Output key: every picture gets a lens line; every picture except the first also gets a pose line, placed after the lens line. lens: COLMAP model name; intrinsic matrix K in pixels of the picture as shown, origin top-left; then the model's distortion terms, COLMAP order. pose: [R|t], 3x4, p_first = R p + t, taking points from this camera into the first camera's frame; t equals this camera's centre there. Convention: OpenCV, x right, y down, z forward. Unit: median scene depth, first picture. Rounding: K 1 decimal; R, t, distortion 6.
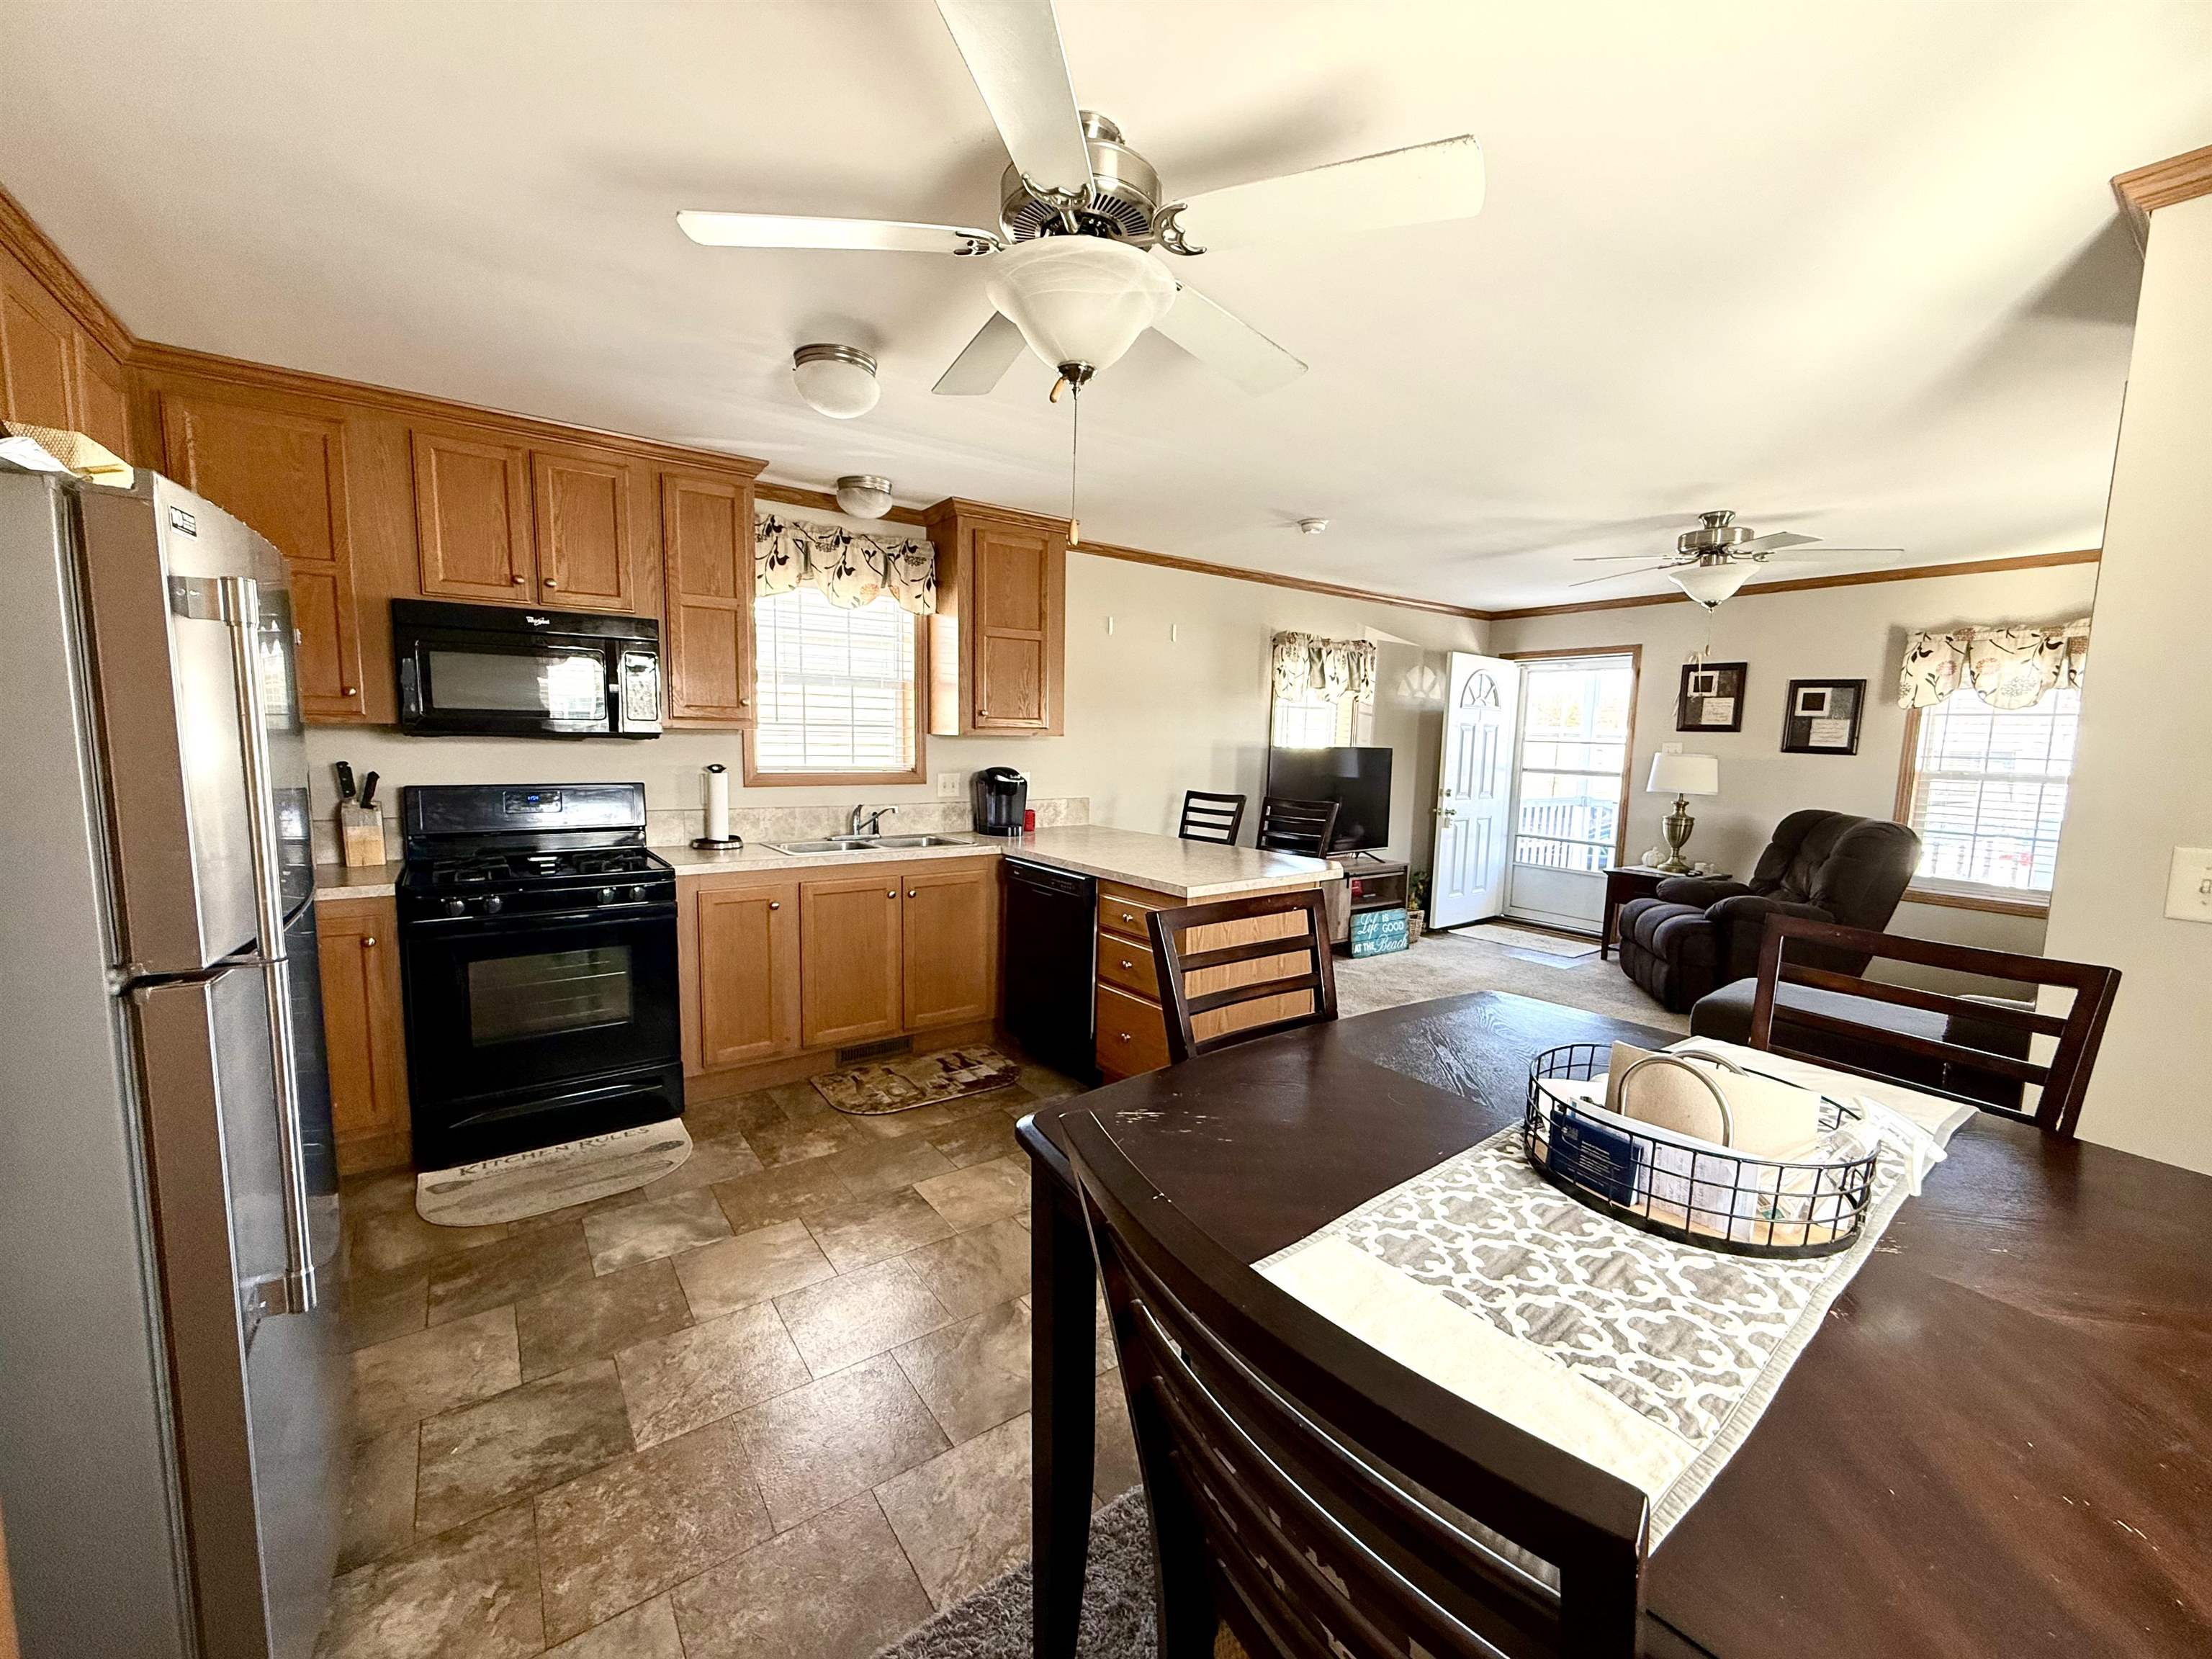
lens RADIAL K [[880.9, 0, 1100.2], [0, 880.9, 830.9], [0, 0, 1]] dist [0.000049, -0.000081]
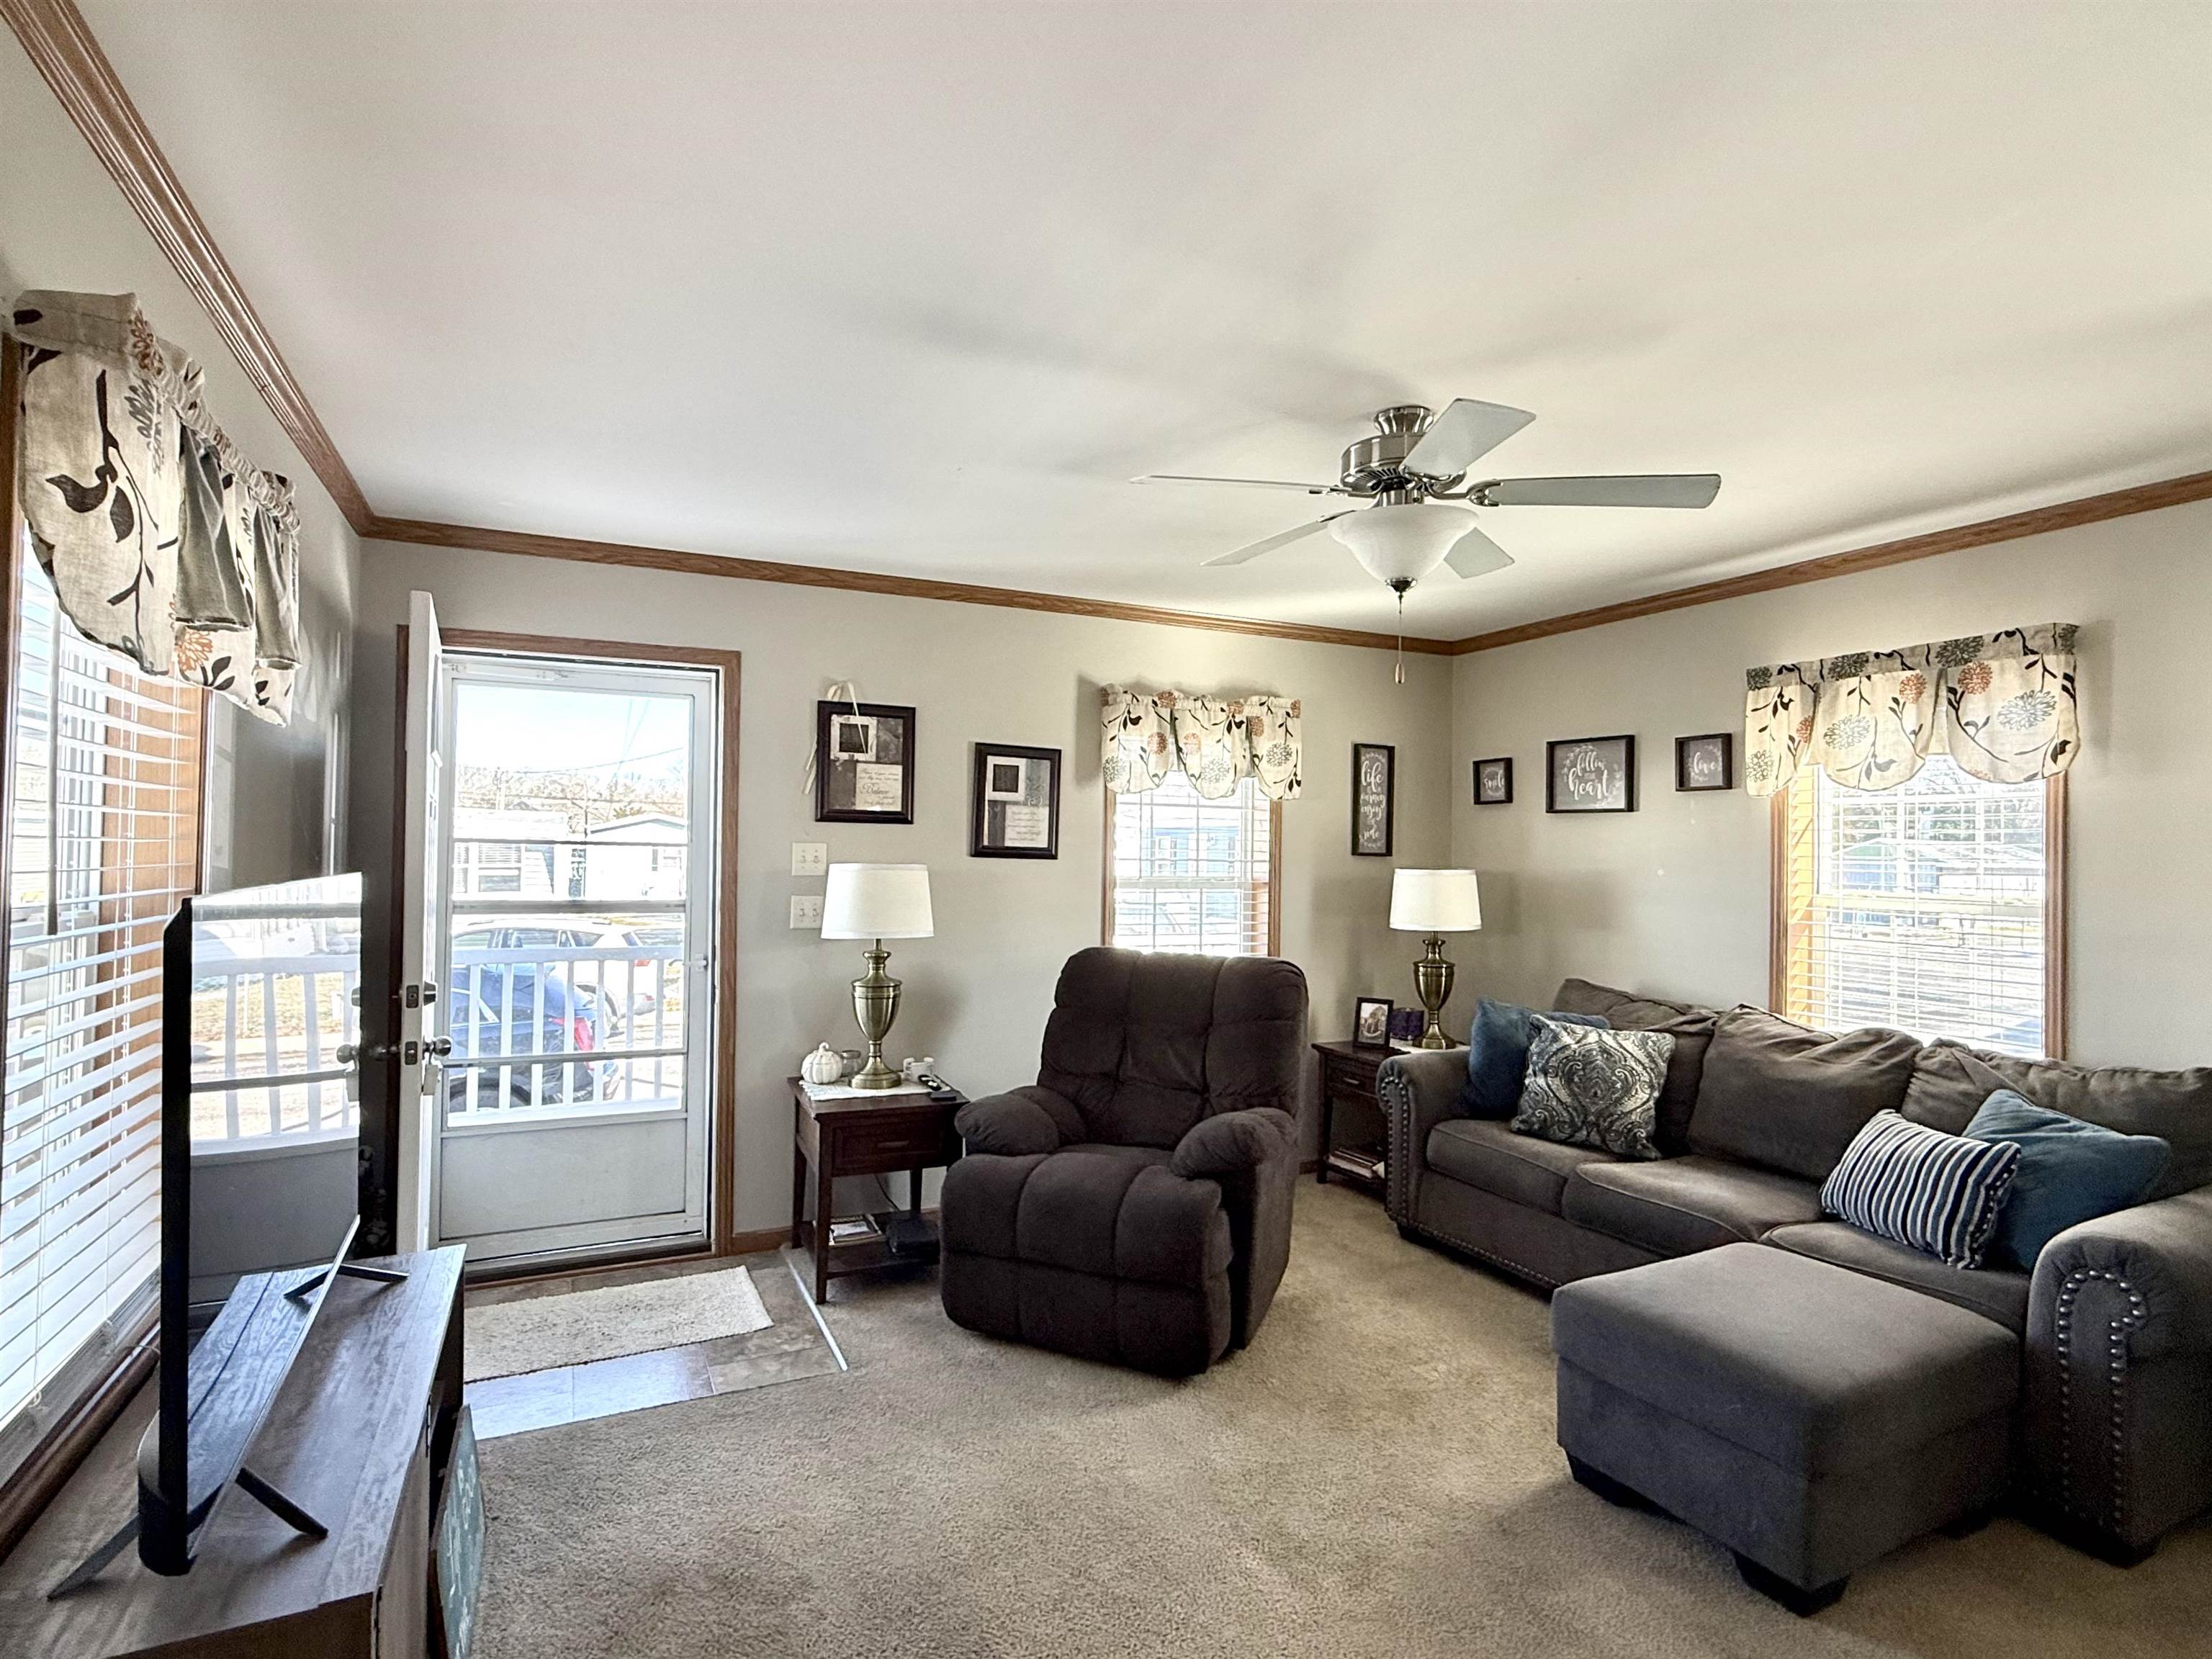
lens RADIAL K [[1133.0, 0, 1102.3], [0, 1133.0, 834.8], [0, 0, 1]] dist [-0.000609, 0.000223]
pose [[0.178062, -0.007461, 0.983991, 0.006280], [0.097969, 0.995137, -0.010183, -0.111538], [-0.979130, 0.098214, 0.177927, 0.975308]]
